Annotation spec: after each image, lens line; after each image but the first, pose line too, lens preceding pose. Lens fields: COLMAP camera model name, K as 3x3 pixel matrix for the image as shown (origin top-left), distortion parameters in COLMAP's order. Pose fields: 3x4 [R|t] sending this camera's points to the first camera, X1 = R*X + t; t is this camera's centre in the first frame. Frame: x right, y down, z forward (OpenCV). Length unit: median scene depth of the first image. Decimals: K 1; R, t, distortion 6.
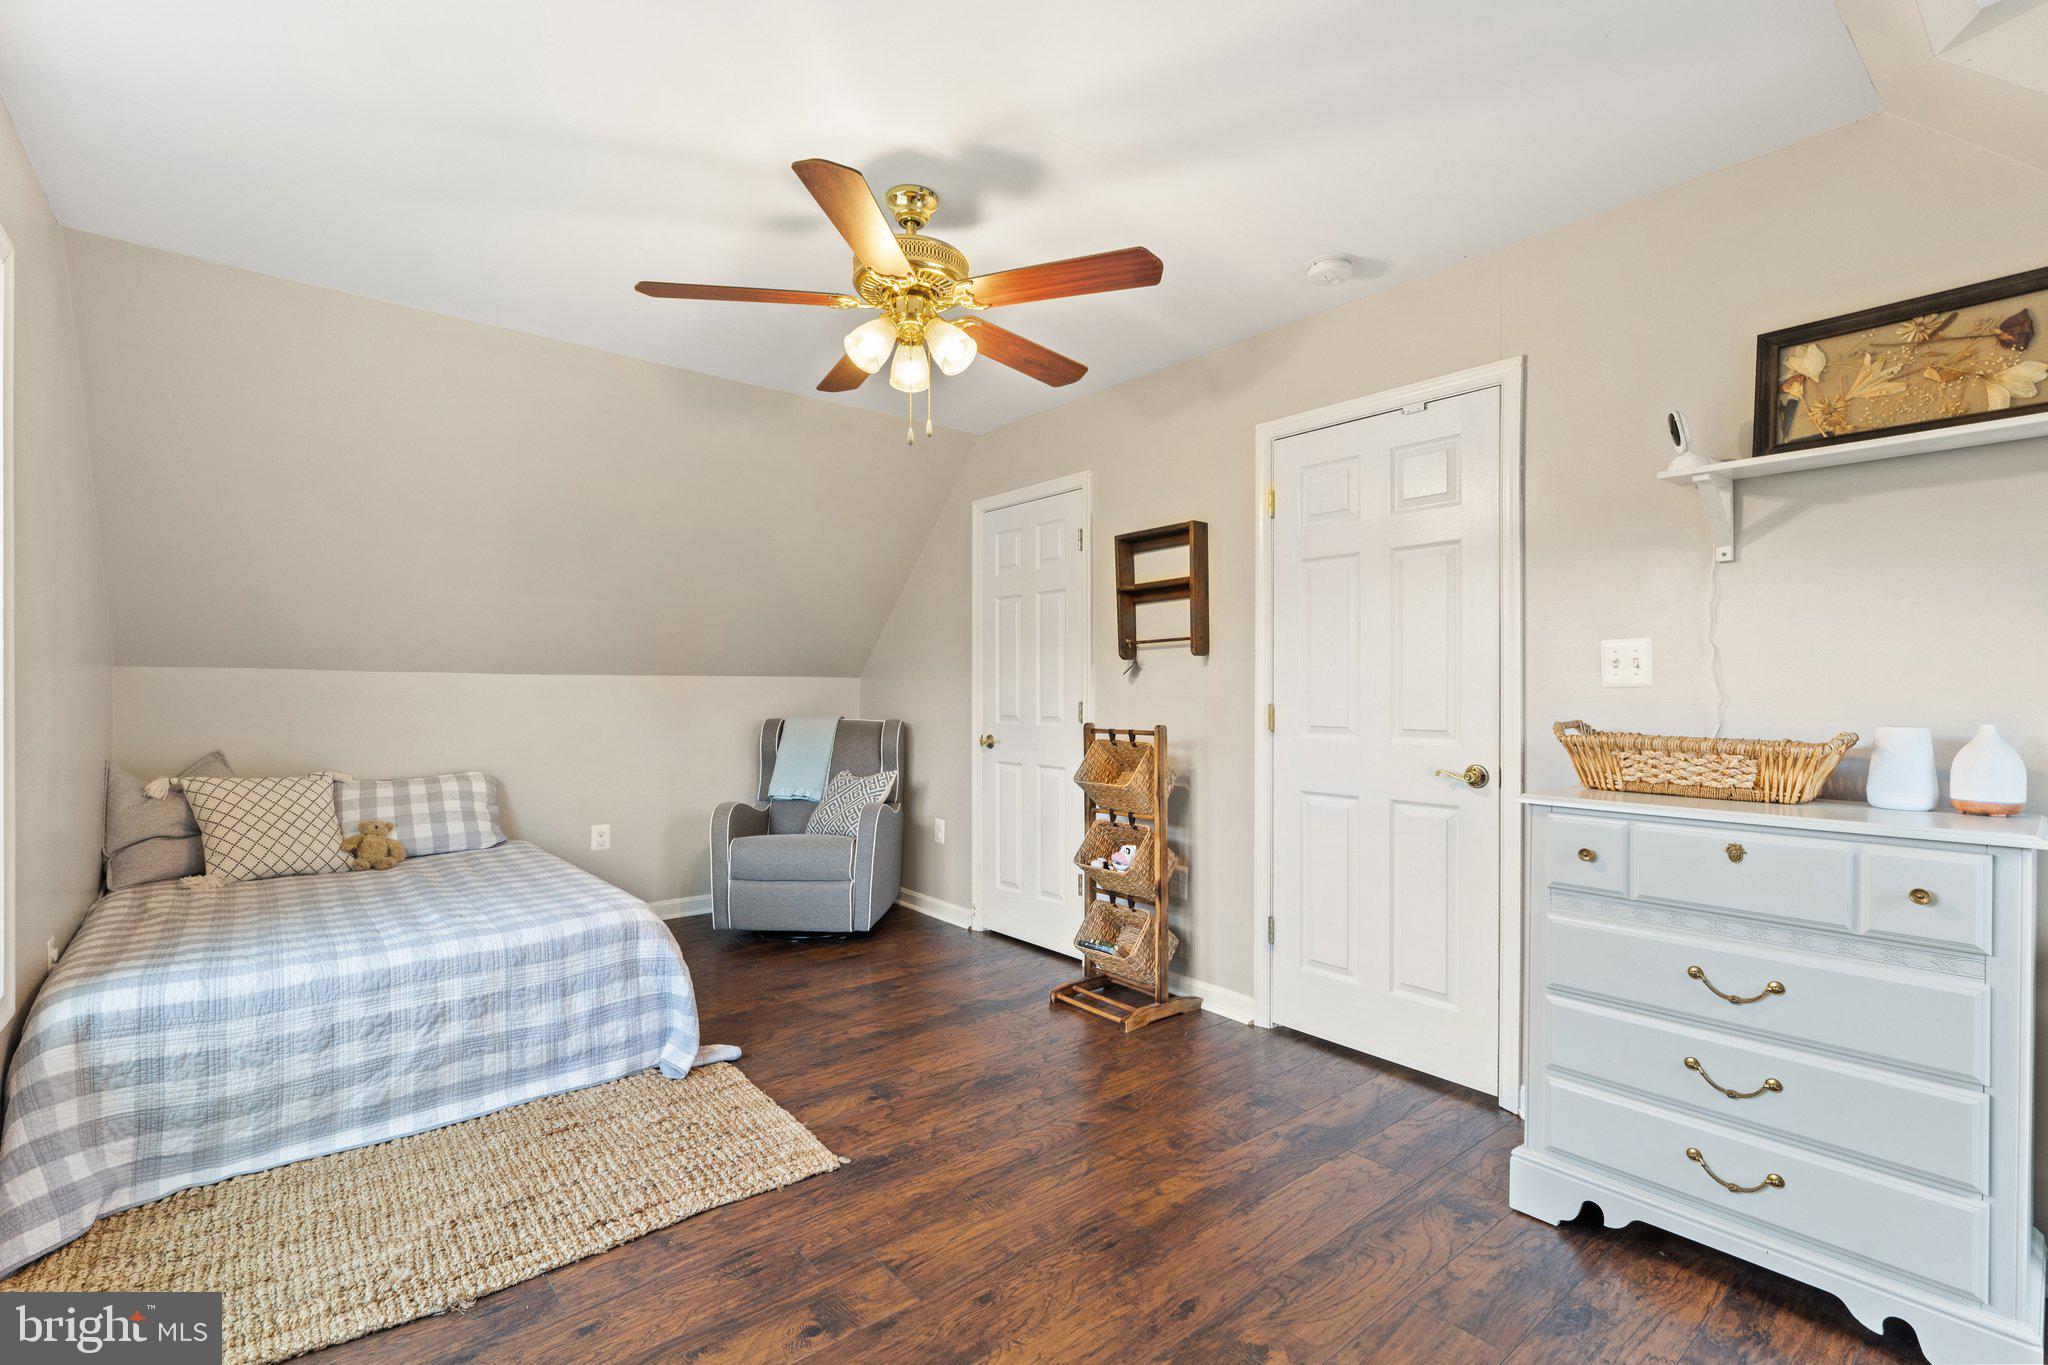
lens RADIAL K [[922.4, 0, 1019.8], [0, 922.4, 690.4], [0, 0, 1]] dist [-0.000228, -0.000057]
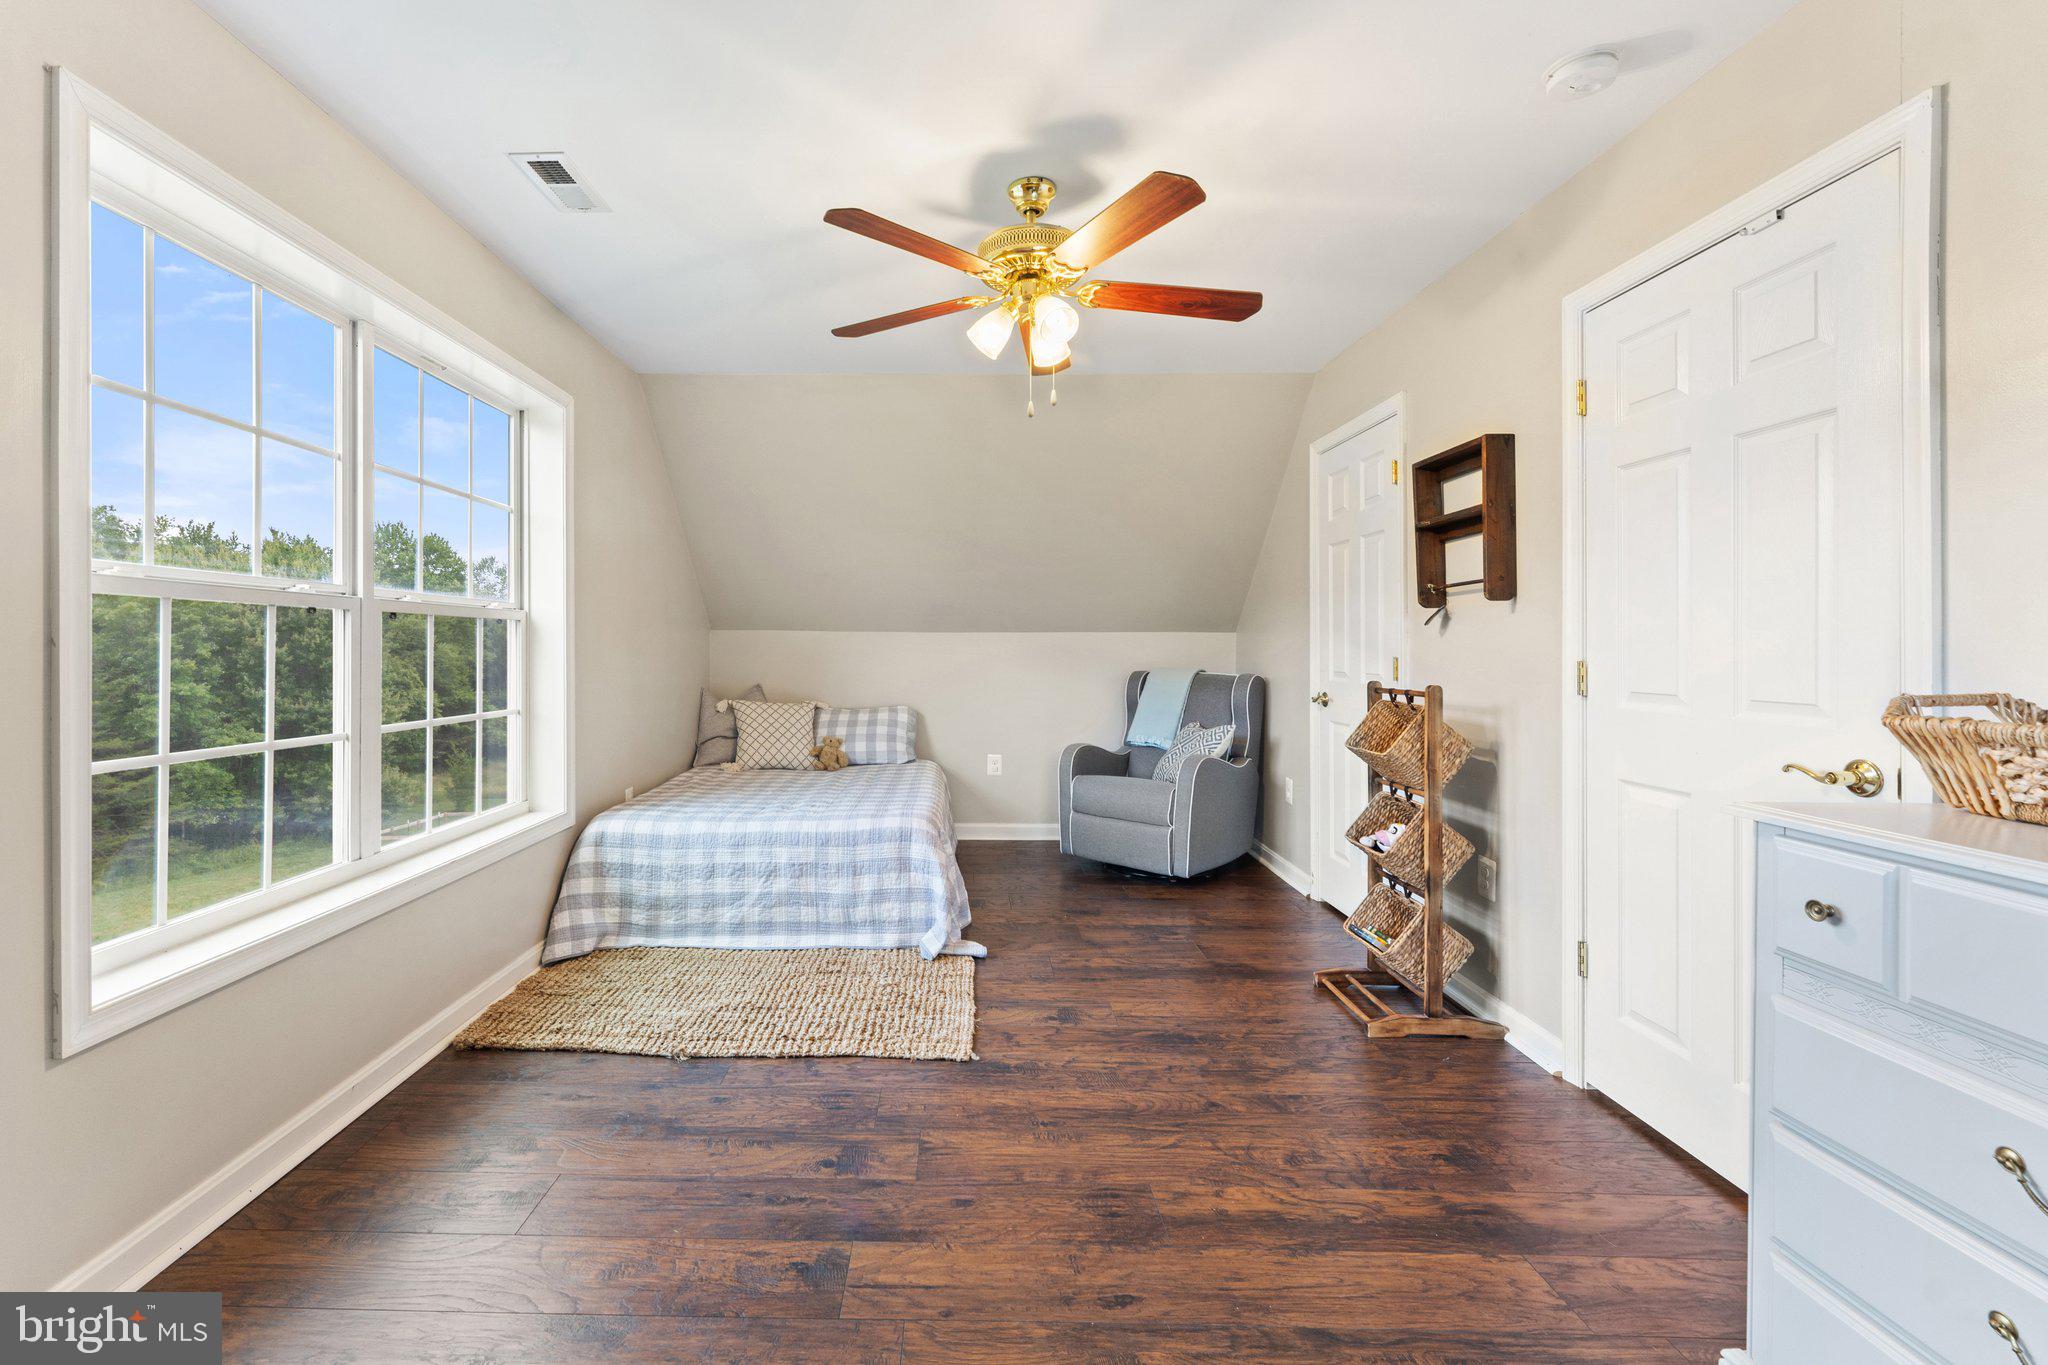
lens RADIAL K [[866.7, 0, 950.9], [0, 866.7, 644.3], [0, 0, 1]] dist [0.002339, -0.000045]
pose [[0.758649, -0.001572, -0.651498, 0.389262], [0.000329, 0.999998, -0.002029, 0.002459], [0.651500, 0.001325, 0.758648, 0.135148]]
